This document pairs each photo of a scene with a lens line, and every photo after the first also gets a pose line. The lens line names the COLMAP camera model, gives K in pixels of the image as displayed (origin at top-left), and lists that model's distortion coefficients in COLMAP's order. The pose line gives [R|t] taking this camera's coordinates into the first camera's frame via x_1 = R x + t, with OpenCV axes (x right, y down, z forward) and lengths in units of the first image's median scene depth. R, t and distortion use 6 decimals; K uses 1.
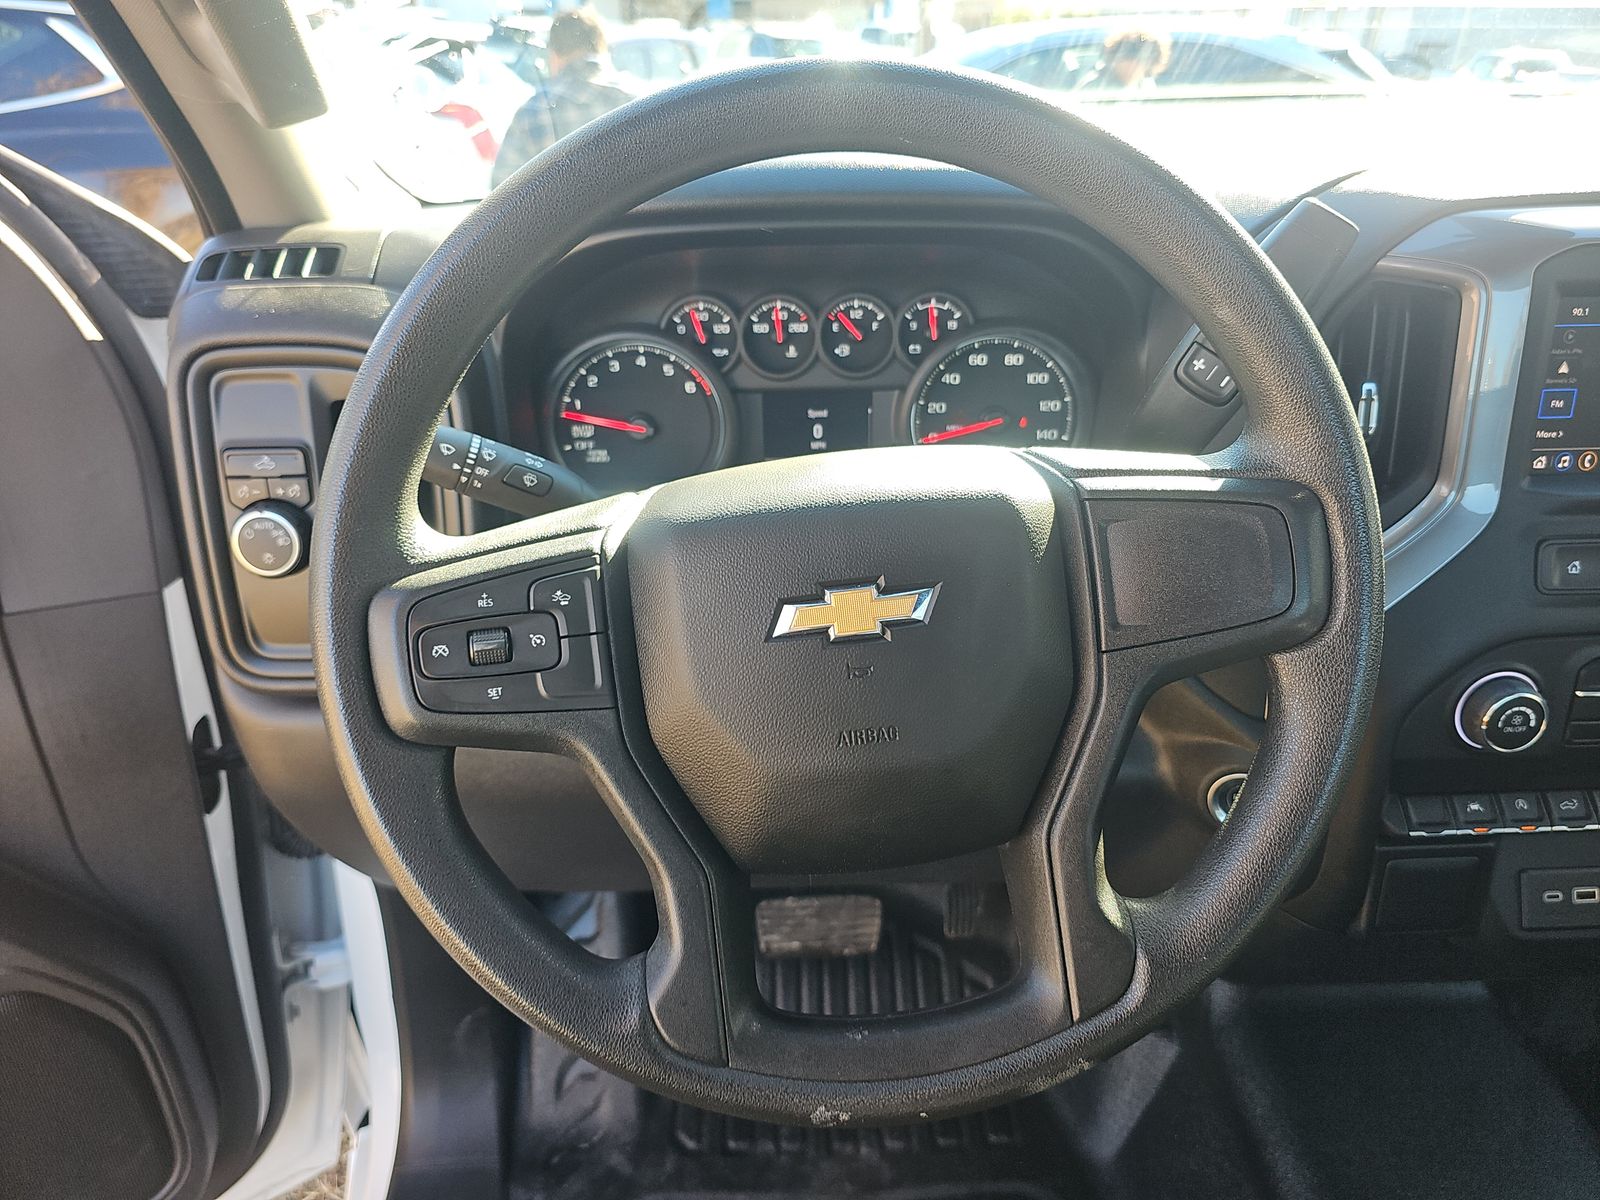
lens RADIAL K [[1054.4, 0, 925.0], [0, 1054.4, 597.9], [0, 0, 1]] dist [0.035510, -0.077646]
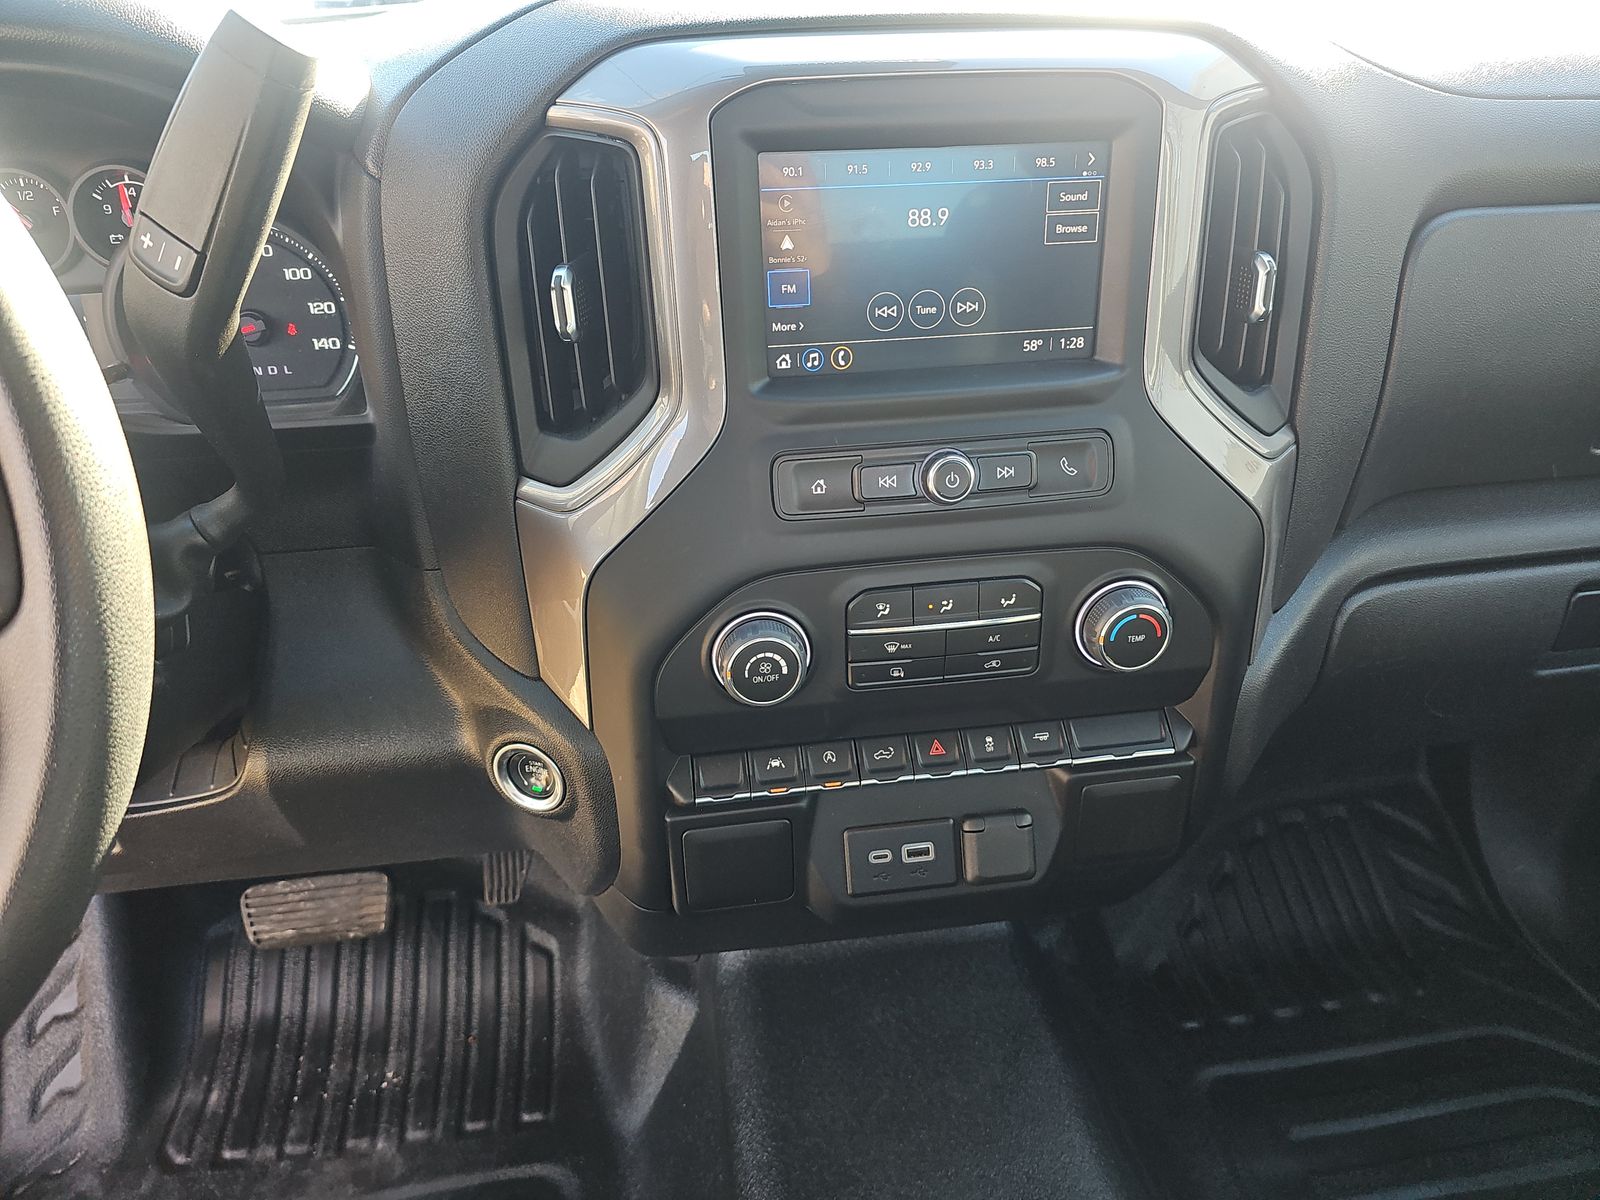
lens RADIAL K [[1070.1, 0, 830.8], [0, 1070.1, 606.6], [0, 0, 1]] dist [0.043063, -0.046731]
pose [[0.993471, -0.052550, 0.101265, 0.434144], [0.044299, 0.995641, 0.082075, -0.002302], [-0.105136, -0.077053, 0.991468, 0.114502]]
